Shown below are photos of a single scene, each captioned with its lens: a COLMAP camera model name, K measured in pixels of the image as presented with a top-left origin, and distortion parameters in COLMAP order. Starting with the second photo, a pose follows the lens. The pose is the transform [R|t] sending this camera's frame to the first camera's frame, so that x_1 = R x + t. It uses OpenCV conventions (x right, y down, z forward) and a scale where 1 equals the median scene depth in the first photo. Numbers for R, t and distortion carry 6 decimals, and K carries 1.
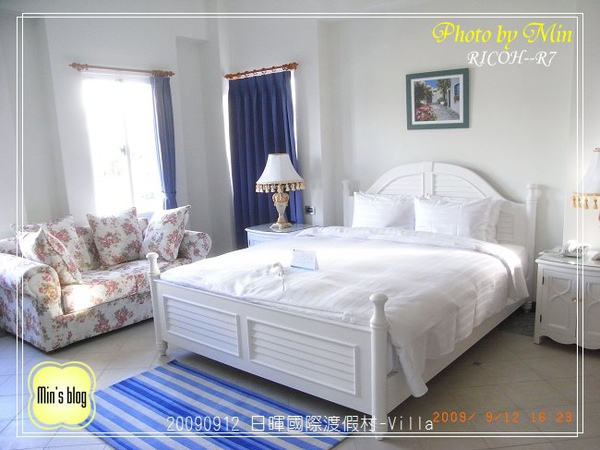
lens RADIAL K [[522.8, 0, 311.0], [0, 522.8, 243.0], [0, 0, 1]] dist [-0.159585, 0.165211]
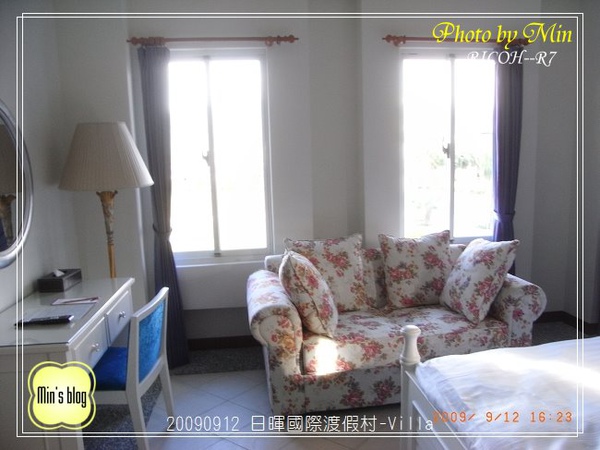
lens RADIAL K [[522.8, 0, 311.0], [0, 522.8, 243.0], [0, 0, 1]] dist [-0.159585, 0.165211]
pose [[0.742843, 0.130777, -0.656568, -0.007679], [-0.124310, 0.990624, 0.056670, -0.076816], [0.657823, 0.039521, 0.752135, 0.365299]]
